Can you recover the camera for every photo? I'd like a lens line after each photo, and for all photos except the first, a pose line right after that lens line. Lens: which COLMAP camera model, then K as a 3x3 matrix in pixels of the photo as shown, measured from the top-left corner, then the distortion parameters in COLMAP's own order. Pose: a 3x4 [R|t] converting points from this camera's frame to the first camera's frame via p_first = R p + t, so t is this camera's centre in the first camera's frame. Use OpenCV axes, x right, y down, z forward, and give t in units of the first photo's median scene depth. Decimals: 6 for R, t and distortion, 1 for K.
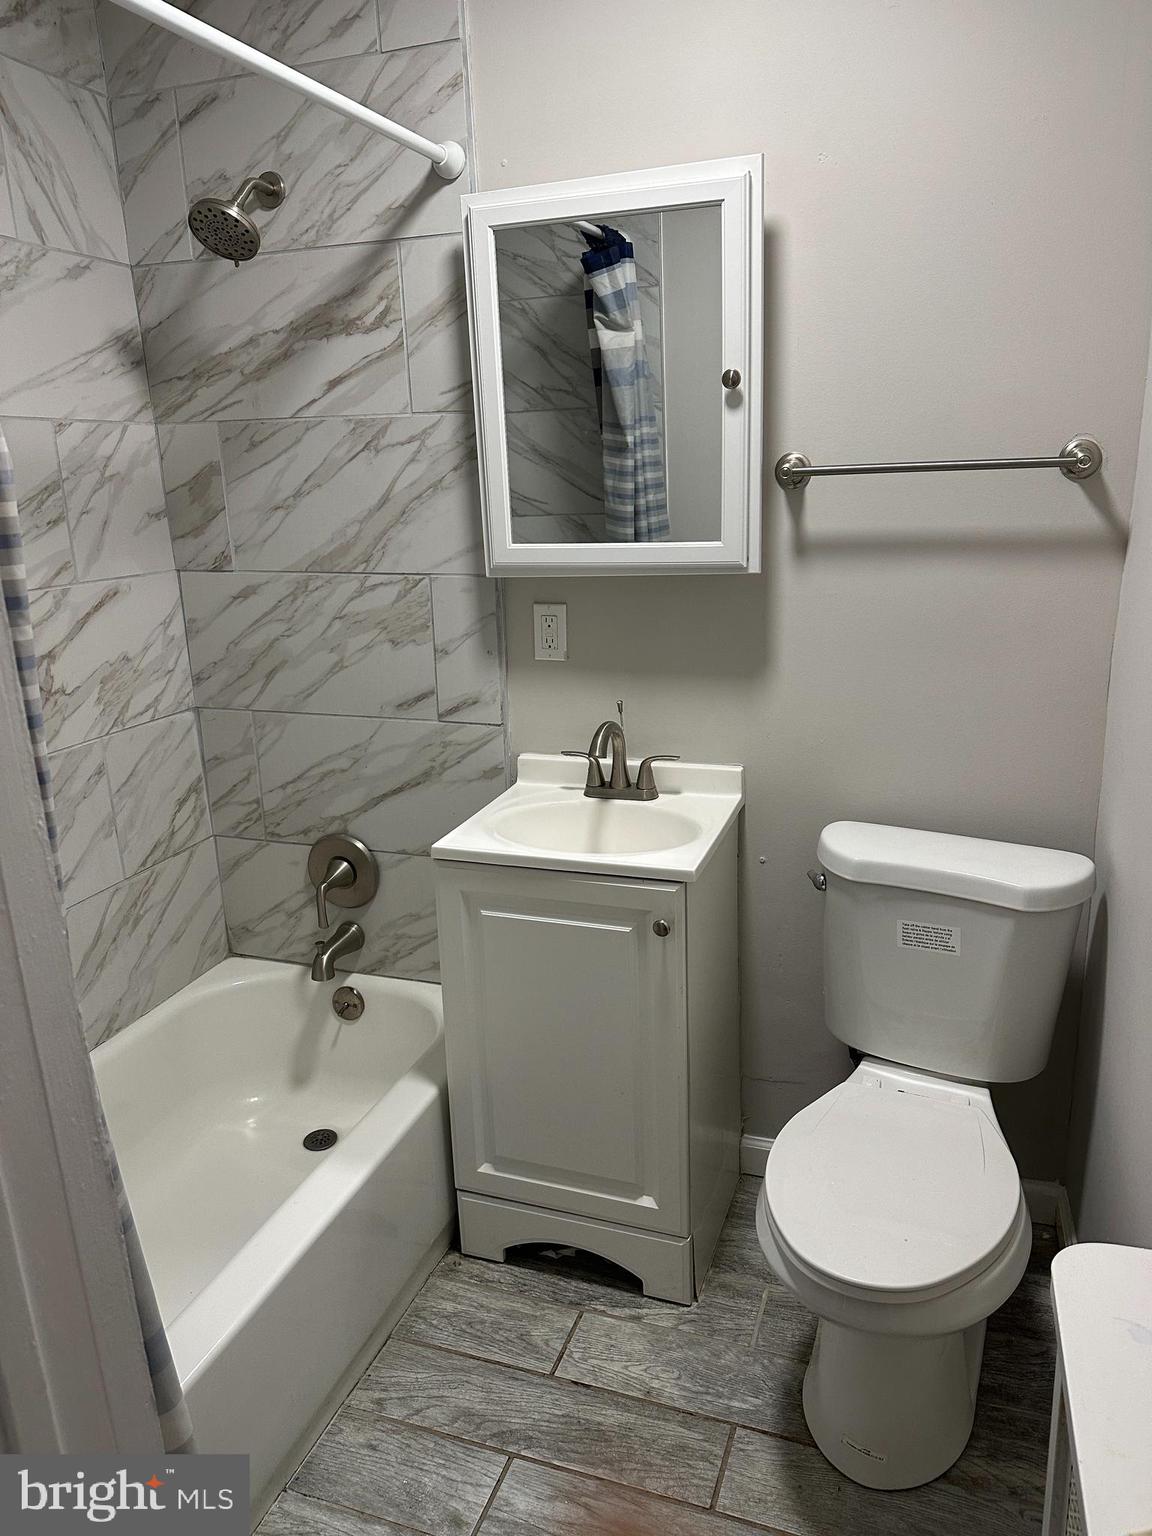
lens RADIAL K [[1073.2, 0, 571.2], [0, 1073.2, 819.3], [0, 0, 1]] dist [0.059184, -0.084077]
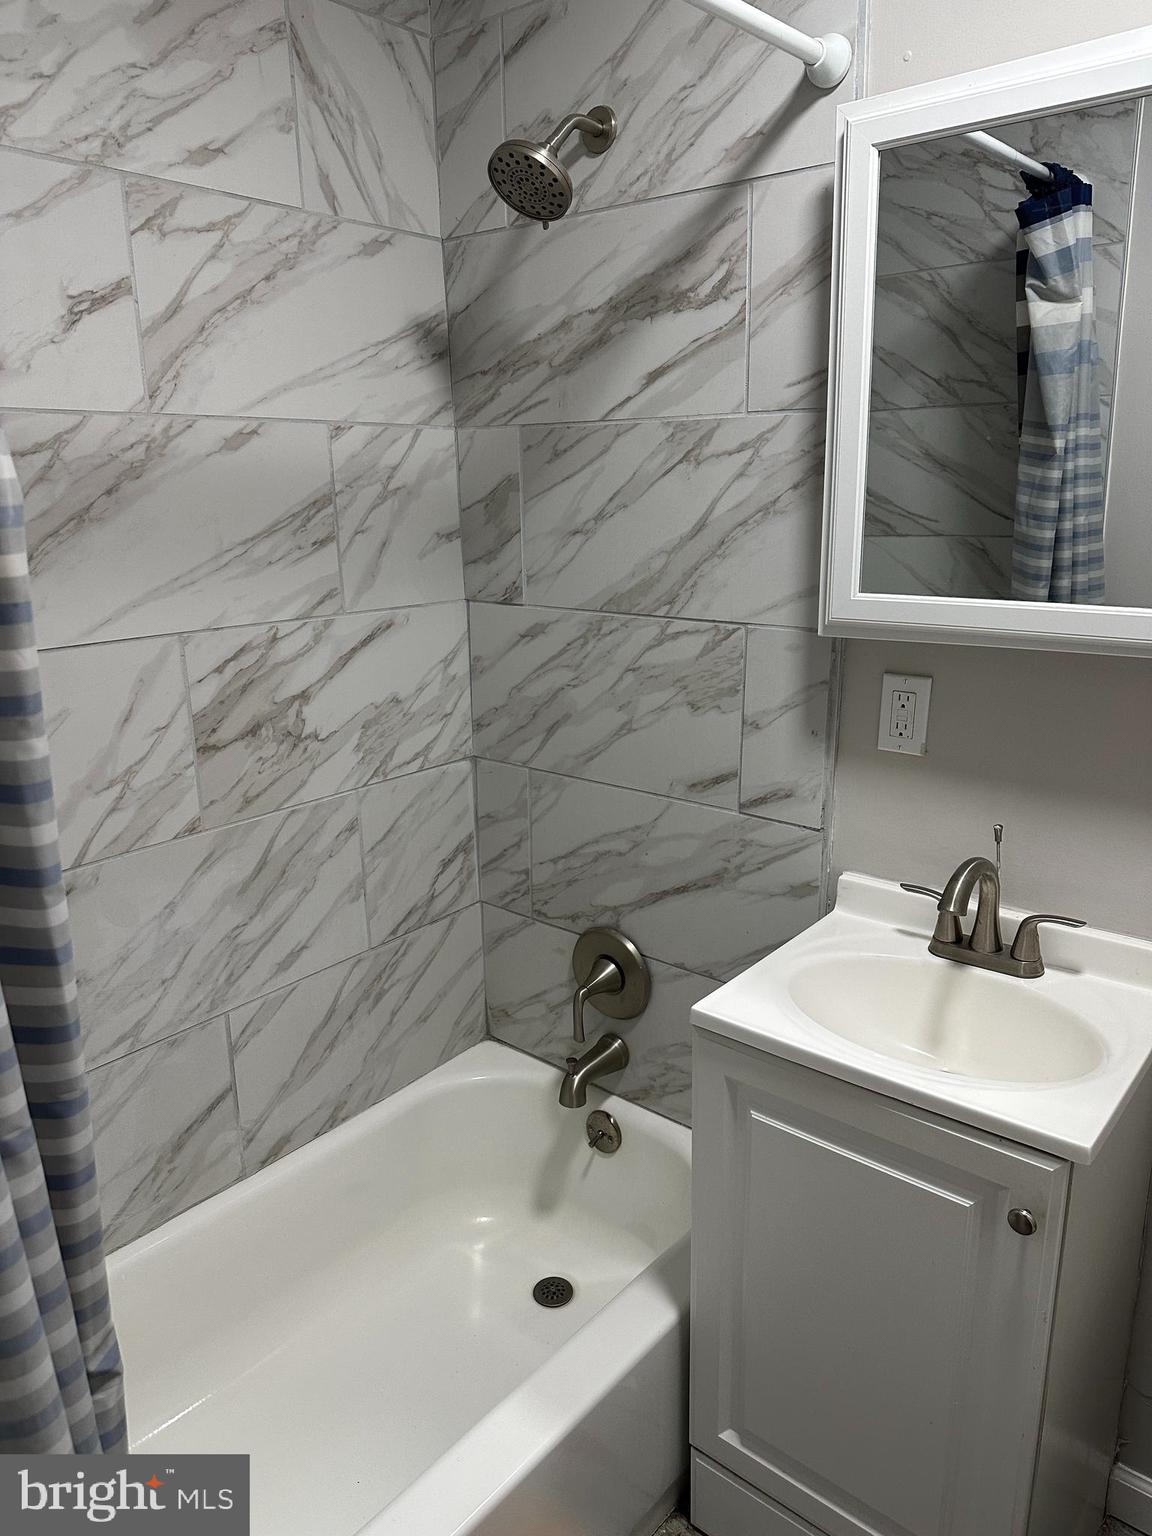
lens RADIAL K [[1073.2, 0, 579.4], [0, 1073.2, 806.3], [0, 0, 1]] dist [0.059184, -0.084077]
pose [[0.940940, 0.109777, -0.320283, 0.012904], [-0.112978, 0.993560, 0.008633, -0.092665], [0.319169, 0.028062, 0.947282, 0.247522]]
